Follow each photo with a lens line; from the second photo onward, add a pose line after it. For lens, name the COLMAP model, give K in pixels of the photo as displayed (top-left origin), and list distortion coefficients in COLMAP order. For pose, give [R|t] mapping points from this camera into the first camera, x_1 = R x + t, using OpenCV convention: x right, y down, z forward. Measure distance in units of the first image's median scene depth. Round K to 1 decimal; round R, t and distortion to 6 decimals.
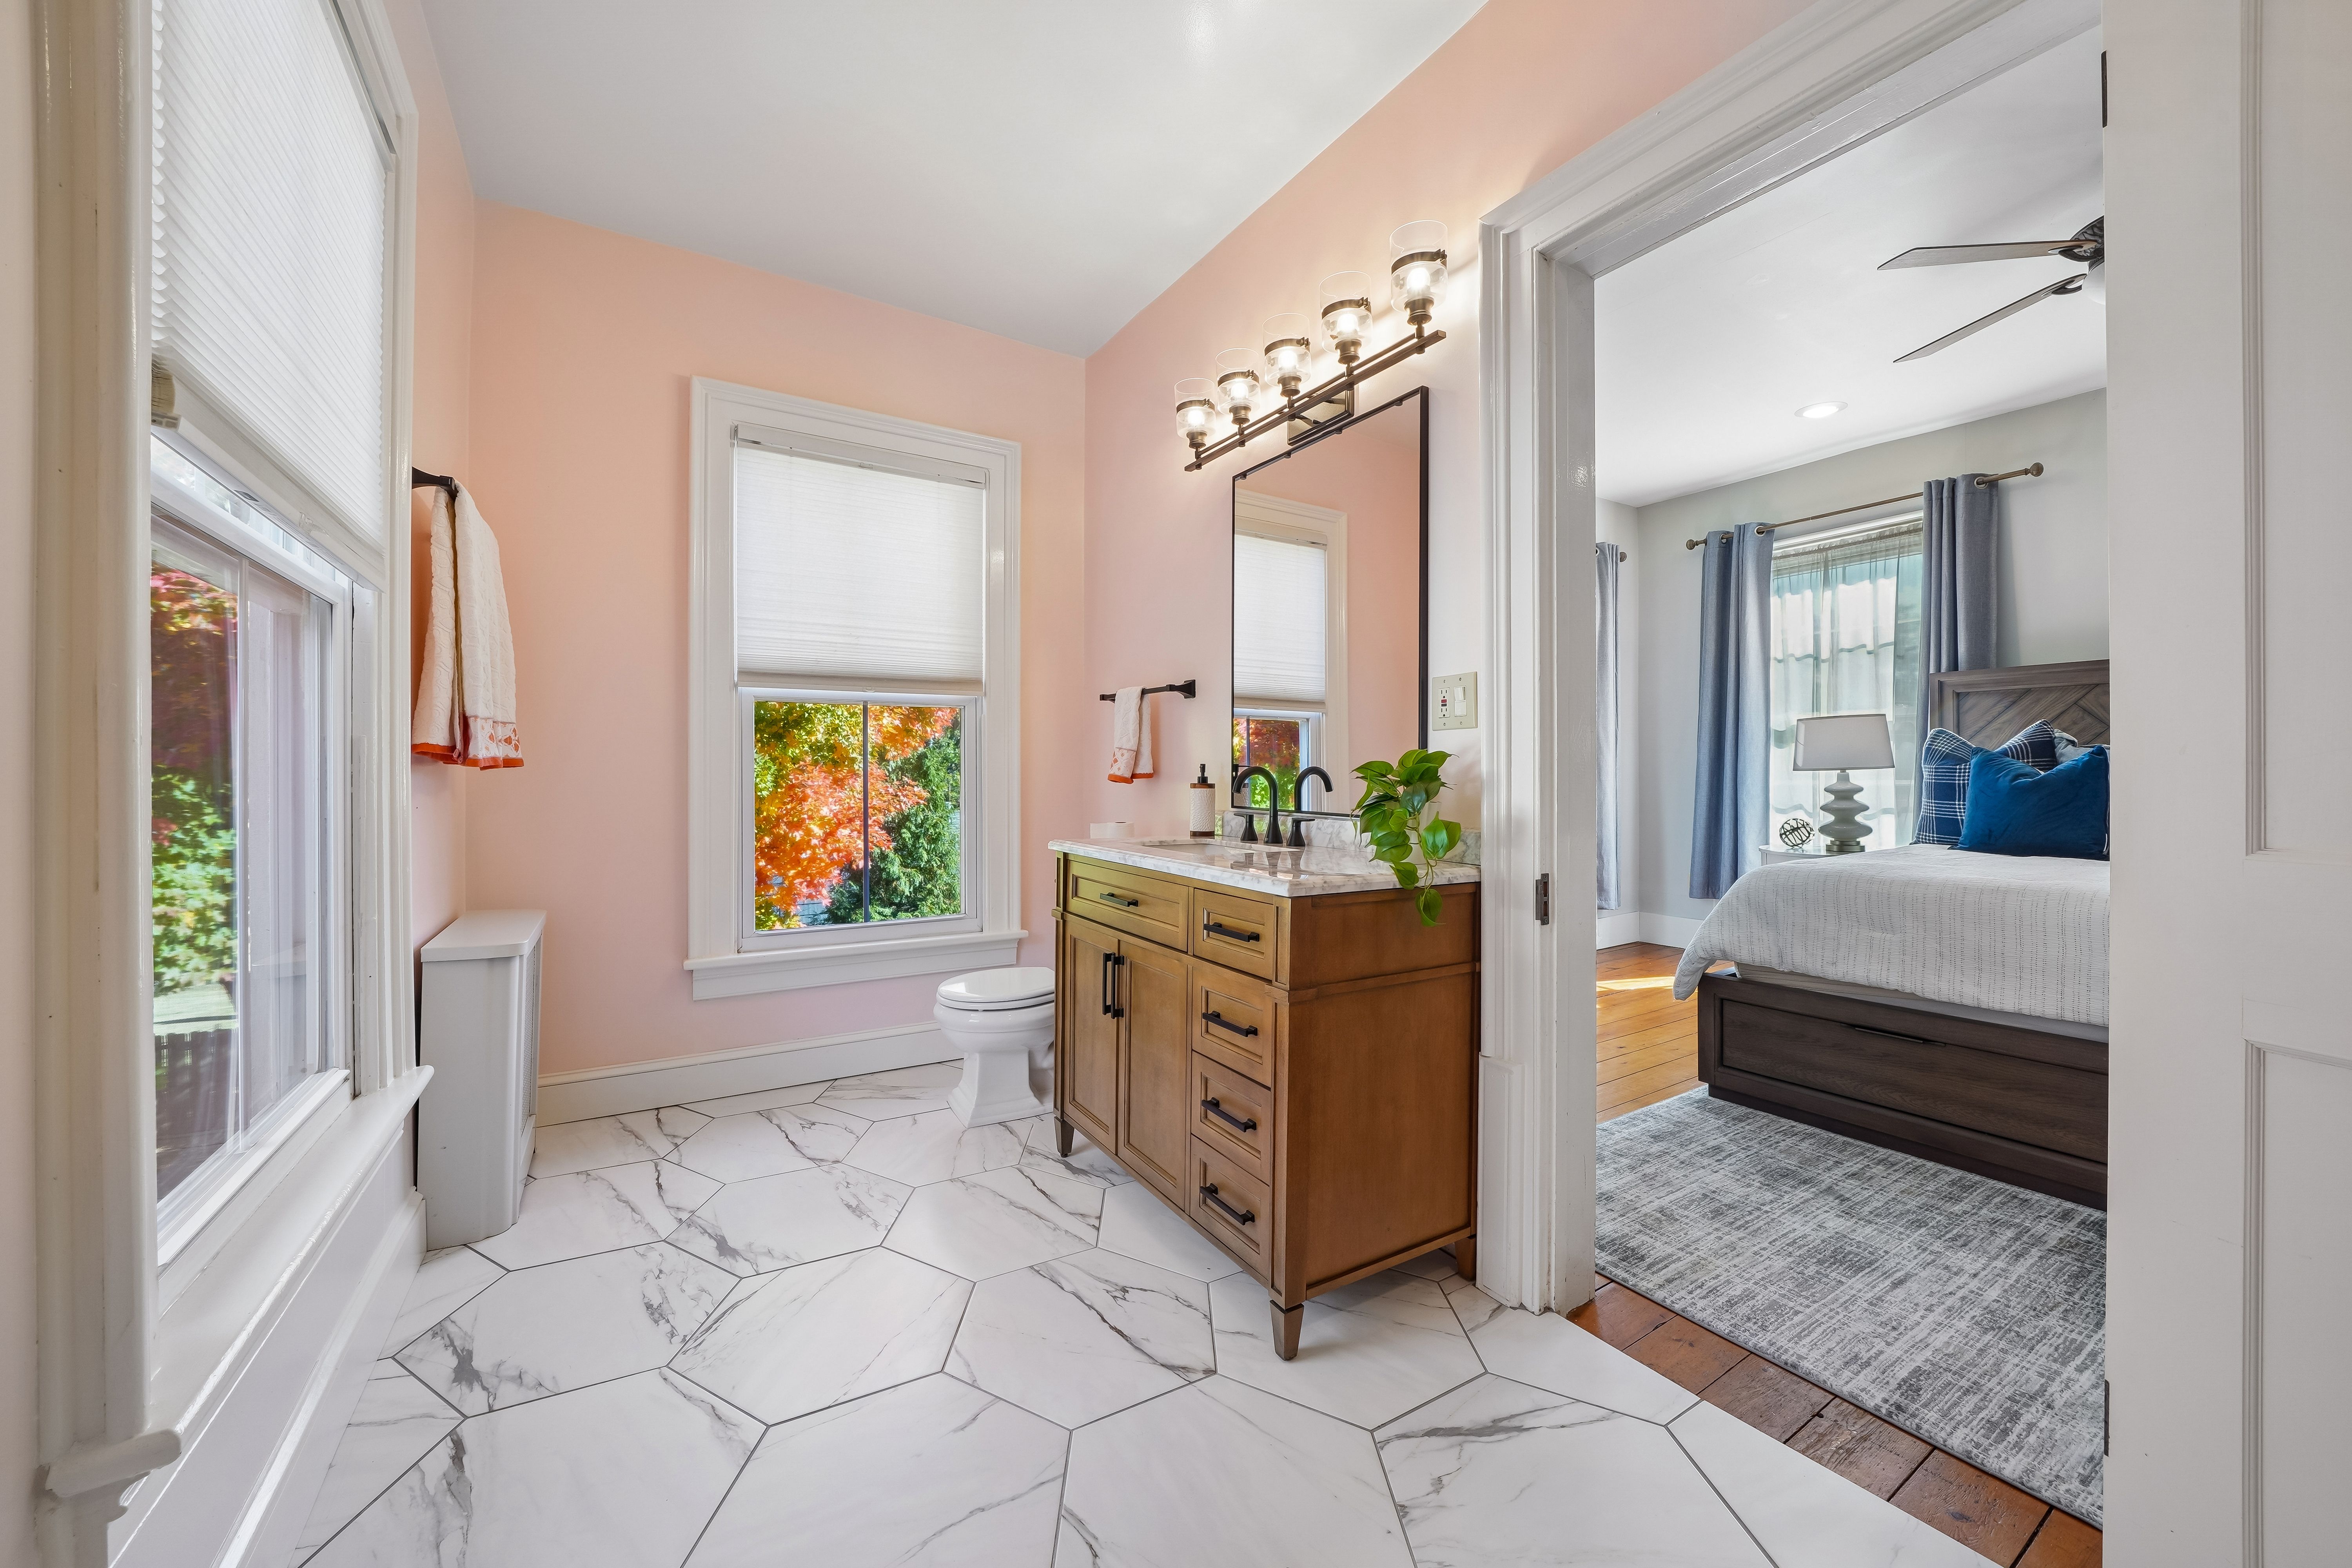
lens RADIAL K [[872.2, 0, 1177.1], [0, 872.2, 773.3], [0, 0, 1]] dist [-0.020471, 0.000039]
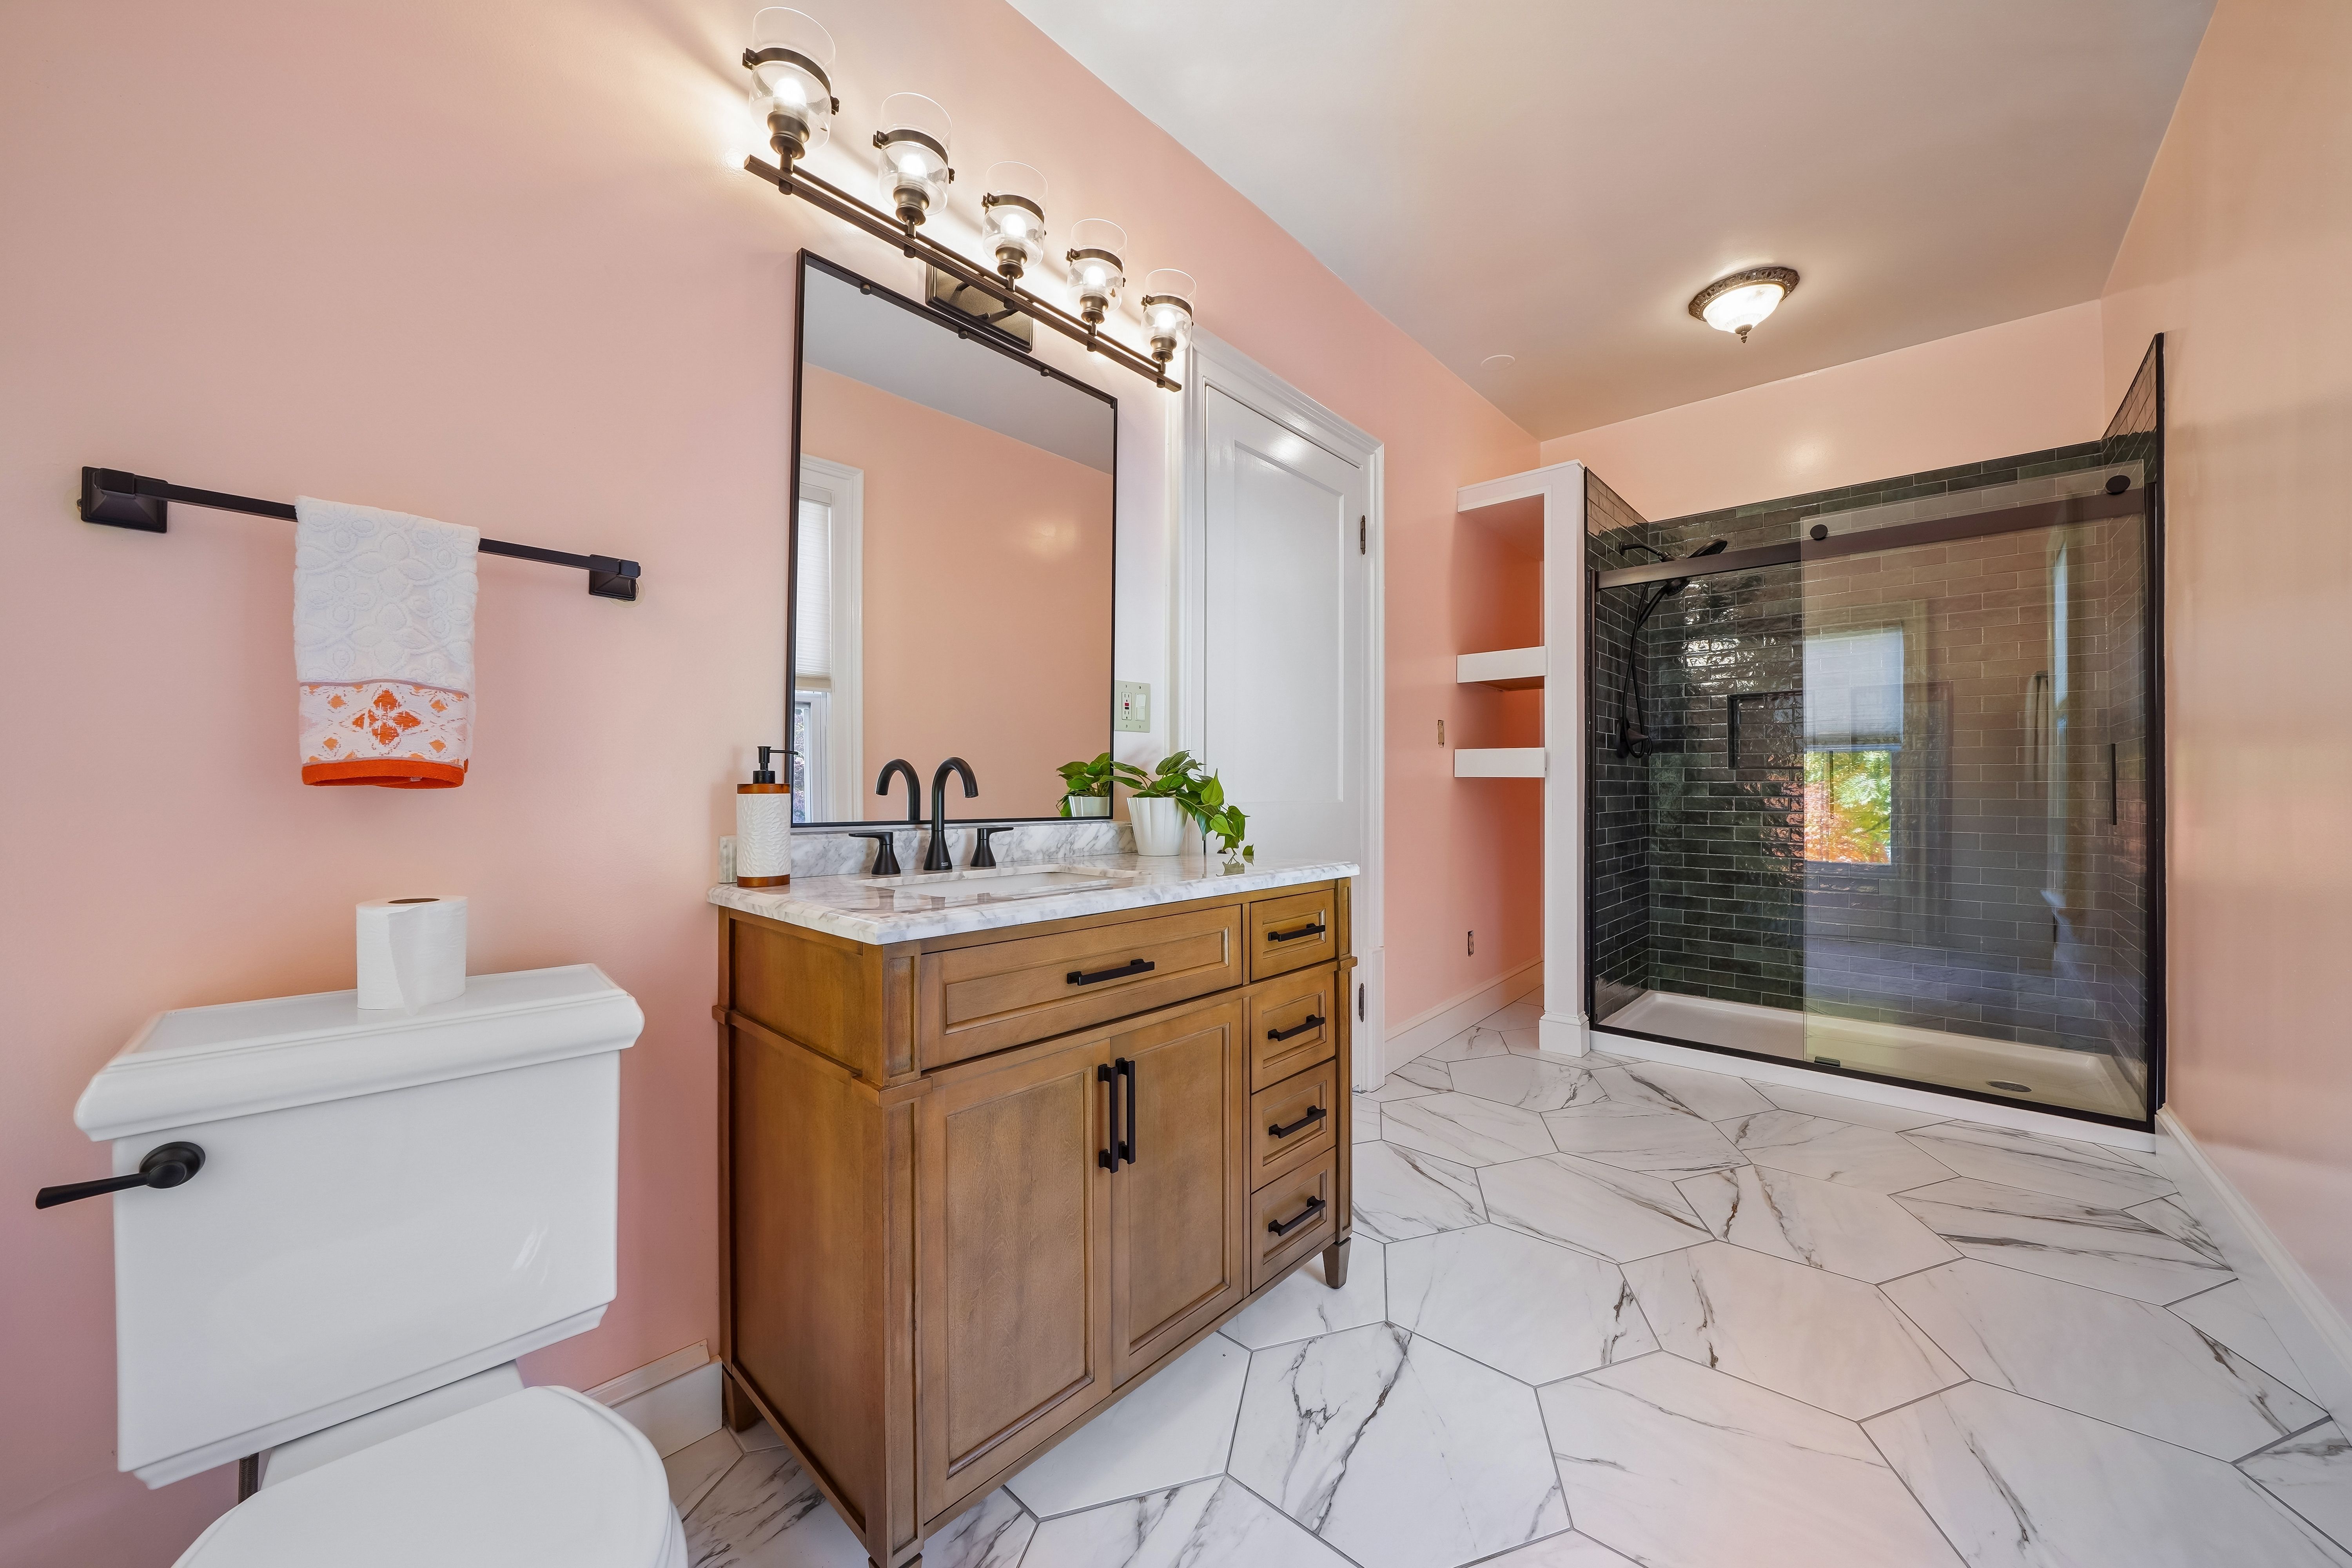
lens RADIAL K [[825.0, 0, 1176.0], [0, 825.0, 784.0], [0, 0, 1]] dist [-0.000982, -0.000090]
pose [[-0.272105, -0.005702, 0.962251, -0.630430], [-0.005442, 0.999976, 0.004386, 0.009477], [-0.962252, -0.004043, -0.272129, 1.103000]]
